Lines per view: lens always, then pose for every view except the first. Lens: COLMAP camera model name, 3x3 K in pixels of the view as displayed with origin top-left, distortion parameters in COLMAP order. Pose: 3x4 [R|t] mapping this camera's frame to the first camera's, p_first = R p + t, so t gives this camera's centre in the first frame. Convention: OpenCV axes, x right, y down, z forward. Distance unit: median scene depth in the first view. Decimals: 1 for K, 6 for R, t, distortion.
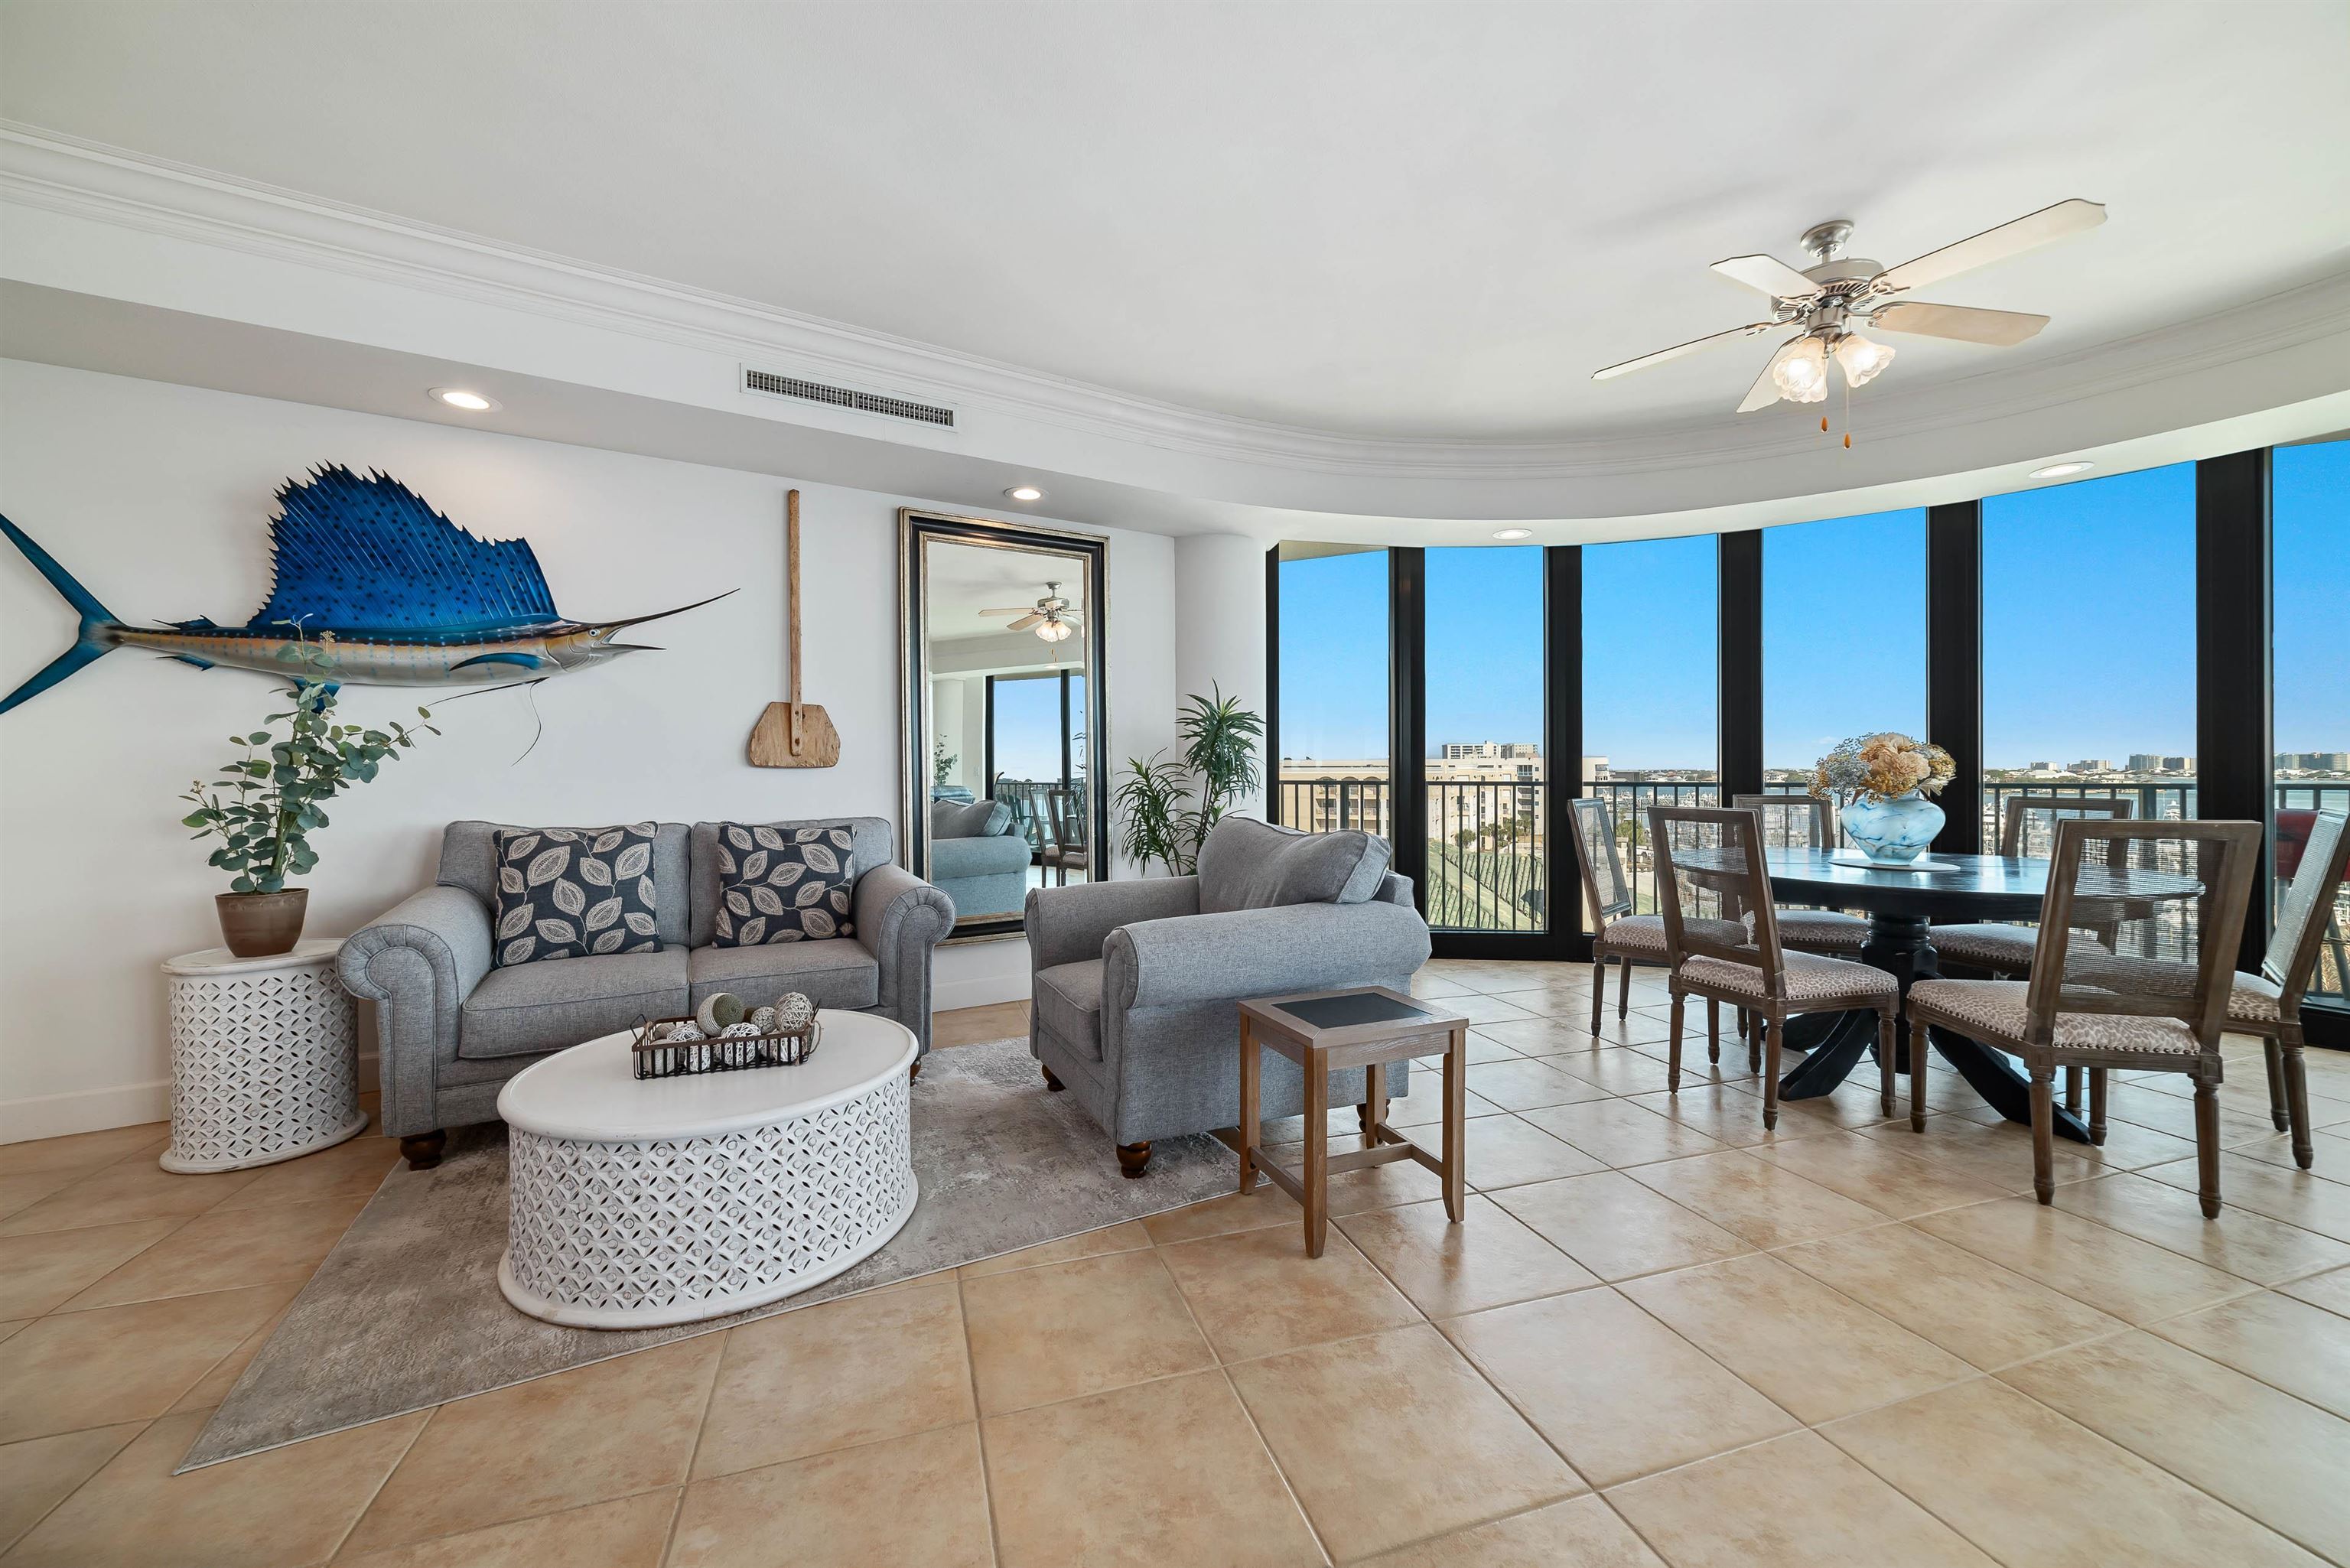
lens RADIAL K [[899.7, 0, 1178.4], [0, 899.7, 768.2], [0, 0, 1]] dist [0.001141, 0.000075]
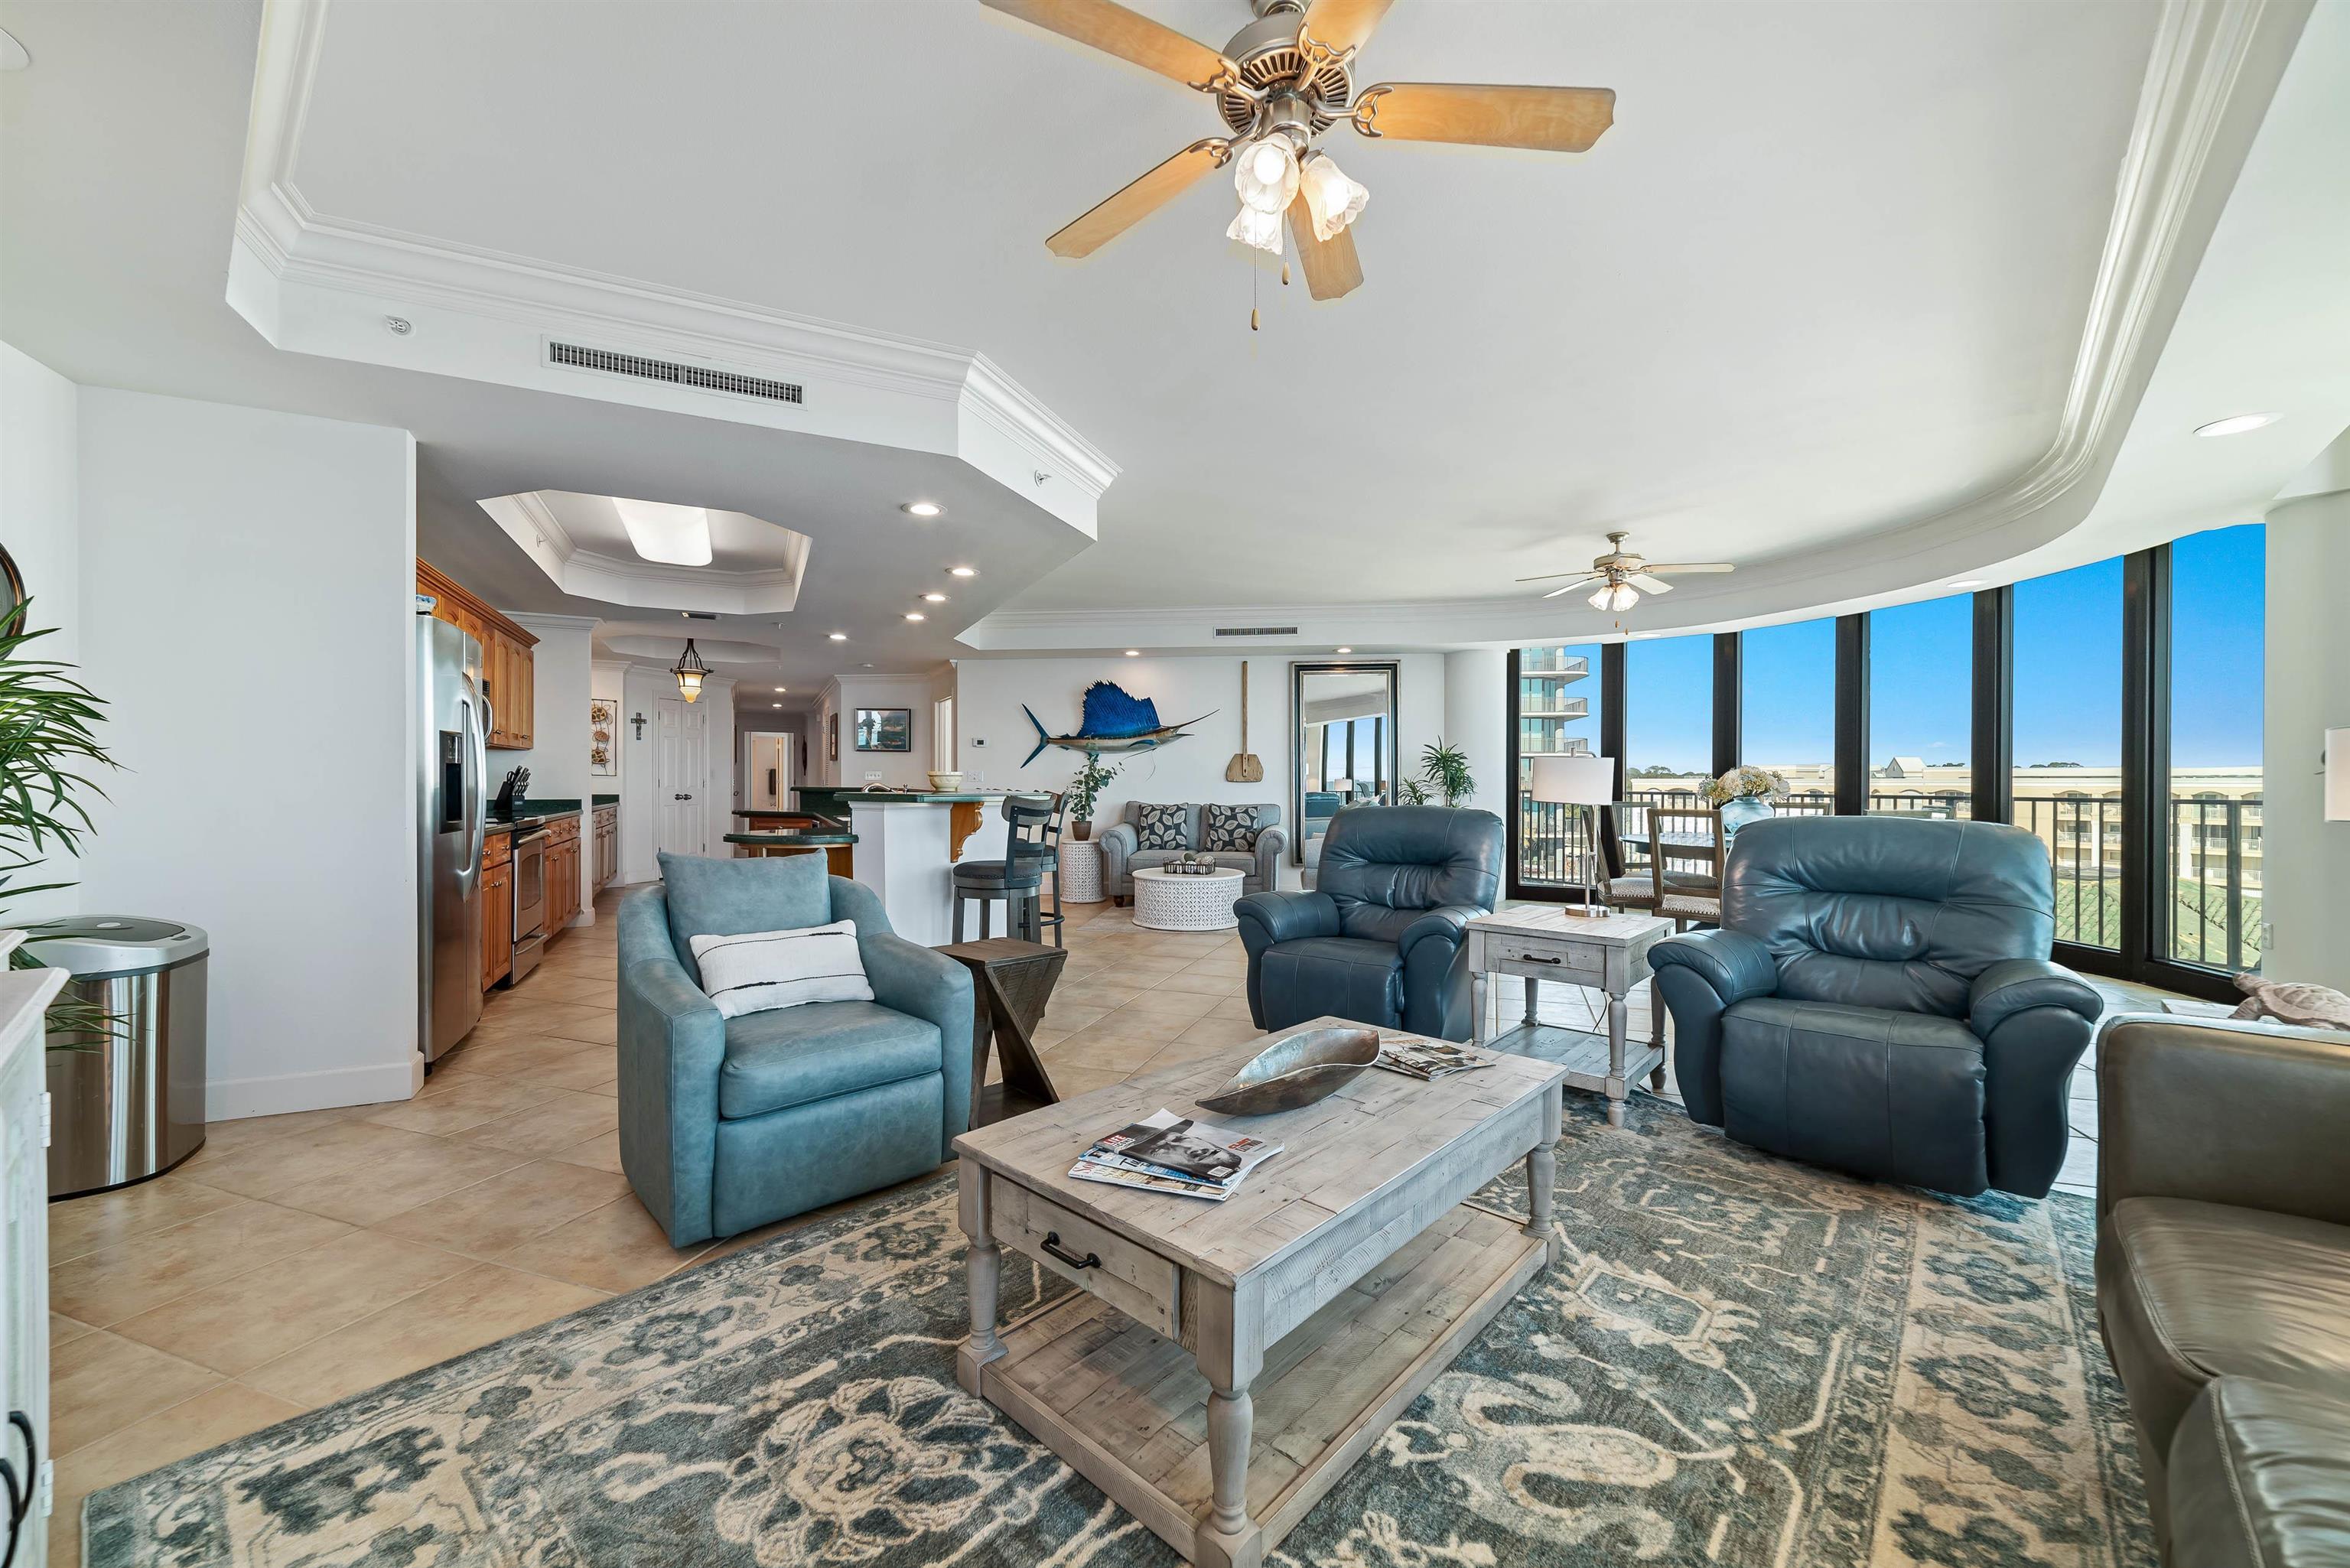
lens RADIAL K [[911.6, 0, 1172.9], [0, 911.6, 789.1], [0, 0, 1]] dist [0.001221, 0.000162]
pose [[0.787977, 0.005112, -0.615684, 1.029479], [-0.002266, 0.999983, 0.005403, 0.005213], [0.615701, -0.002862, 0.787975, -1.130123]]
